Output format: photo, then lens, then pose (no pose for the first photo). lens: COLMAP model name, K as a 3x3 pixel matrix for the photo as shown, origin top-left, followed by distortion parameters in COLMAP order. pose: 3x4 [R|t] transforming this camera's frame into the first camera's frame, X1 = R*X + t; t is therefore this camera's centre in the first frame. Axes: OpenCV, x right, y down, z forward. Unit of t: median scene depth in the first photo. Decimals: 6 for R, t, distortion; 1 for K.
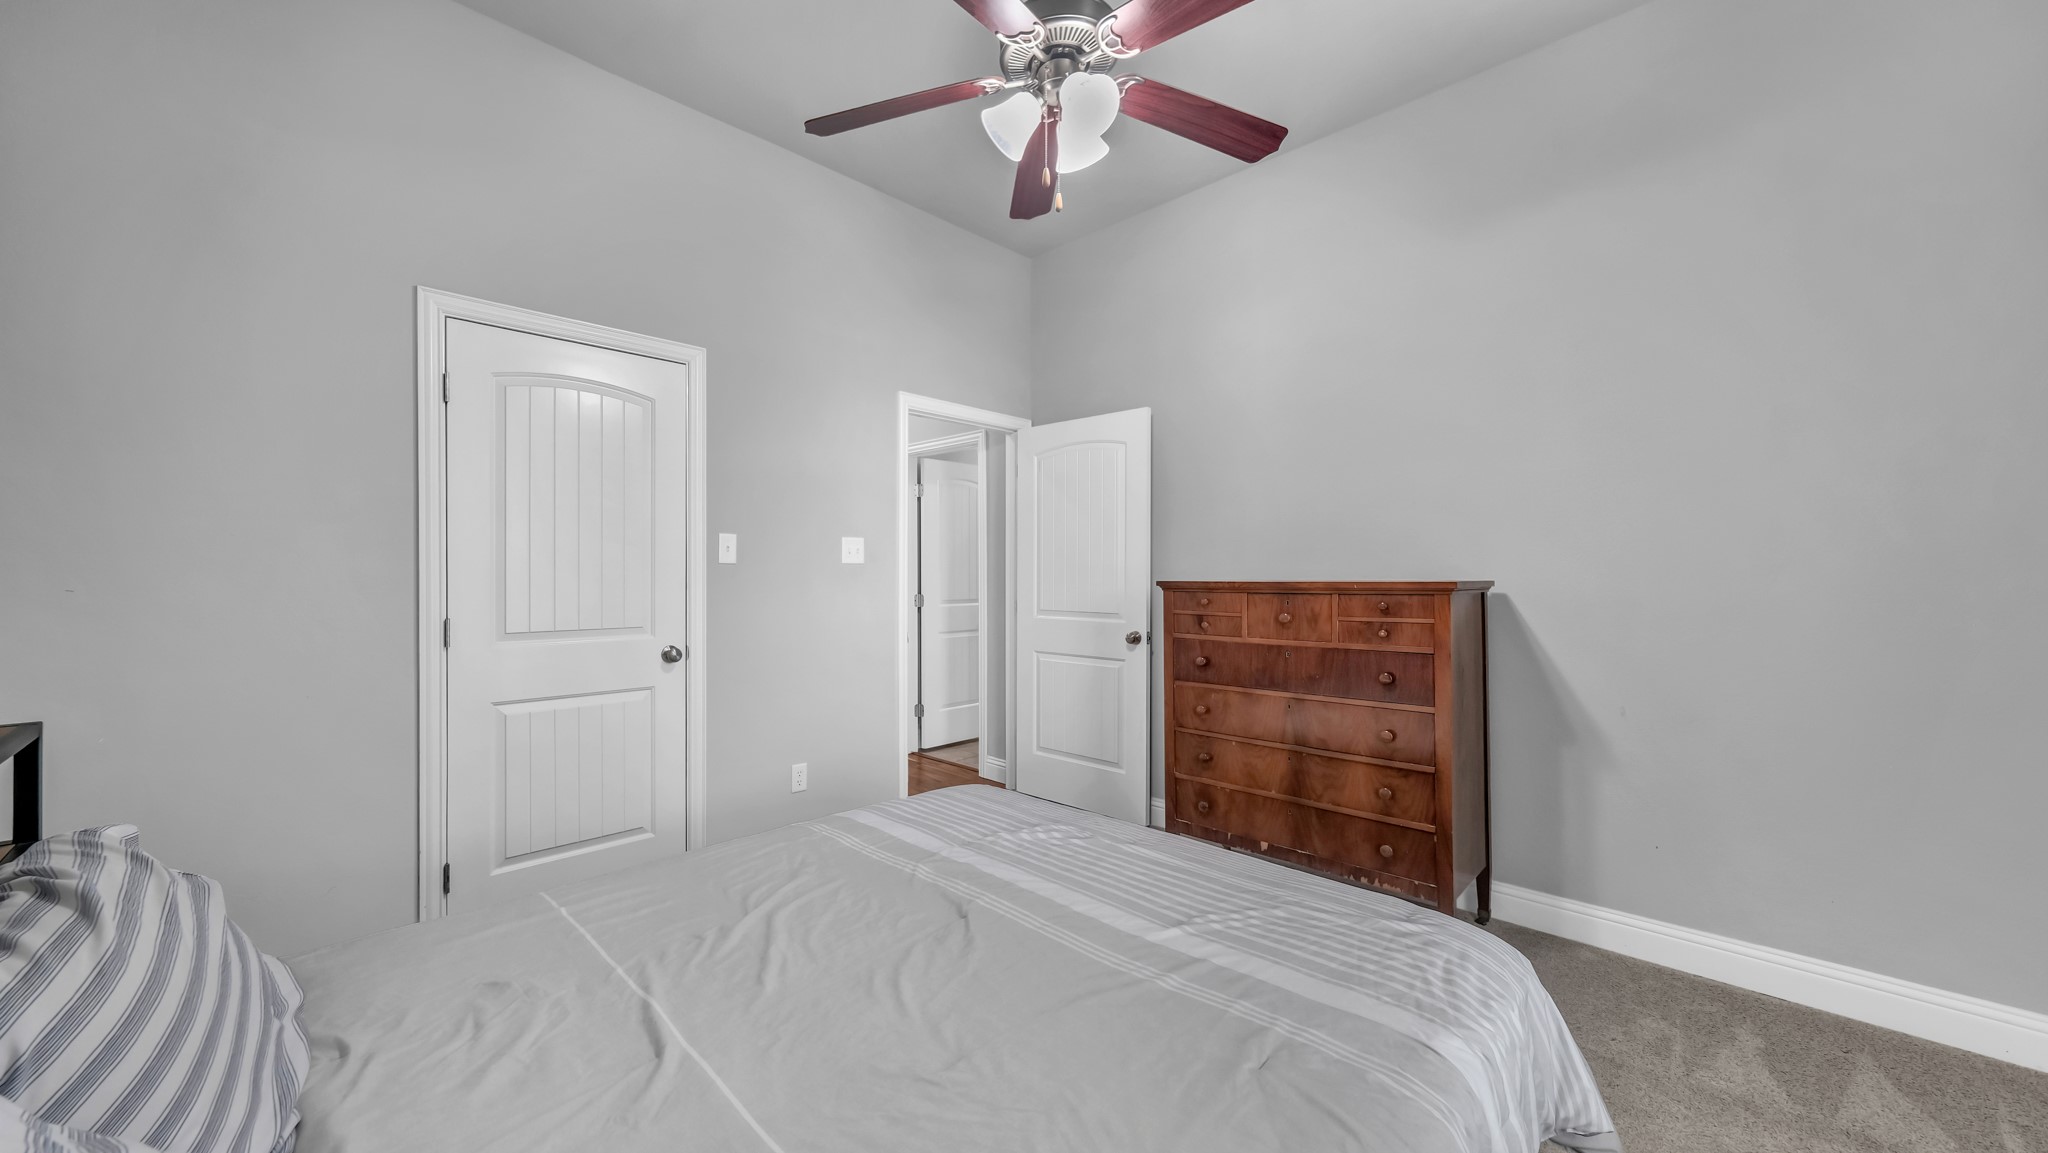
lens RADIAL K [[714.9, 0, 1026.7], [0, 714.9, 555.4], [0, 0, 1]] dist [-0.017942, 0.007624]
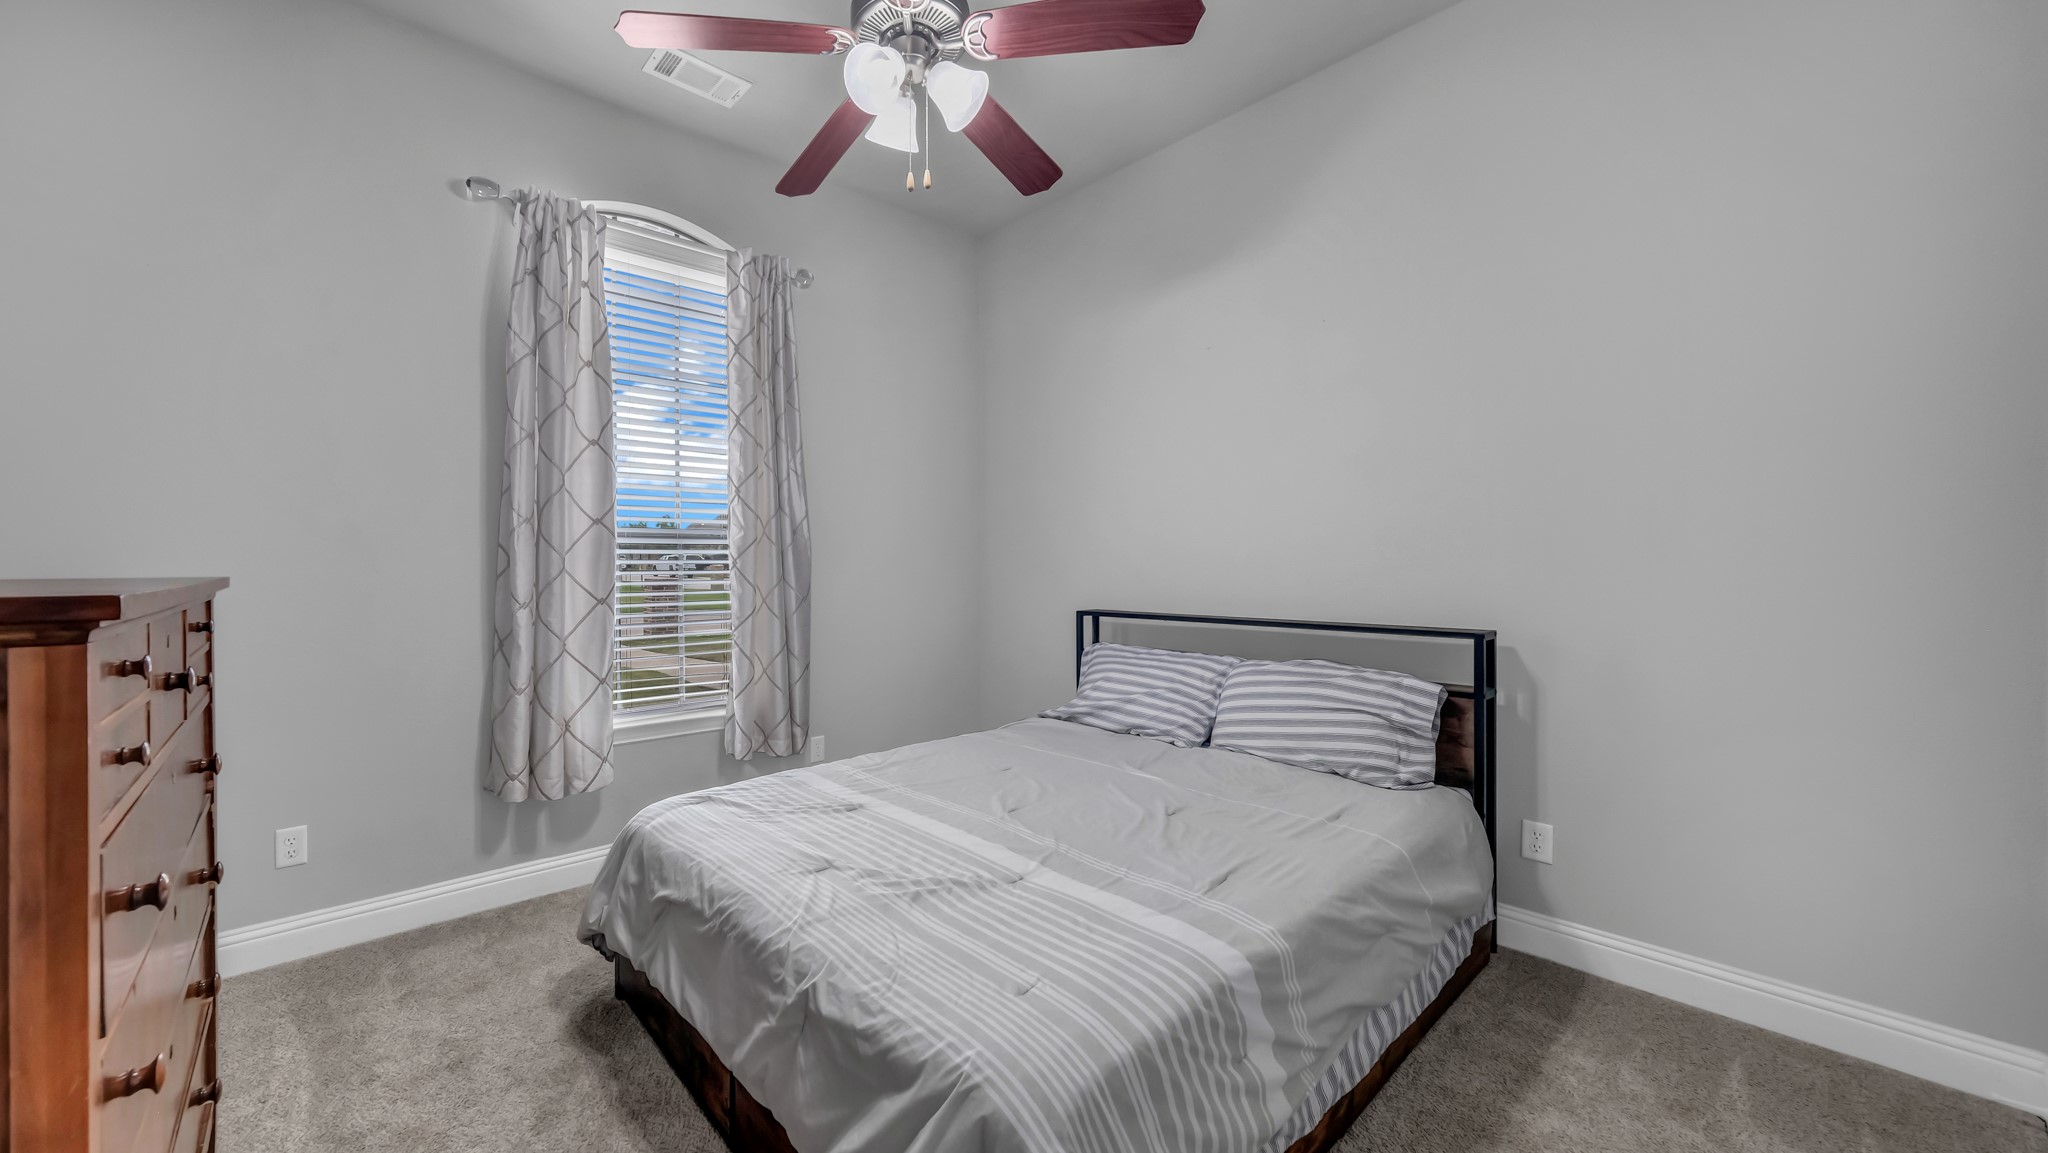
lens RADIAL K [[759.2, 0, 1024.0], [0, 759.2, 576.5], [0, 0, 1]] dist [-0.000693, -0.000026]
pose [[-0.999582, 0.007893, 0.027828, -0.124886], [0.007666, 0.999936, -0.008264, 0.054836], [-0.027891, -0.008047, -0.999579, 1.844870]]
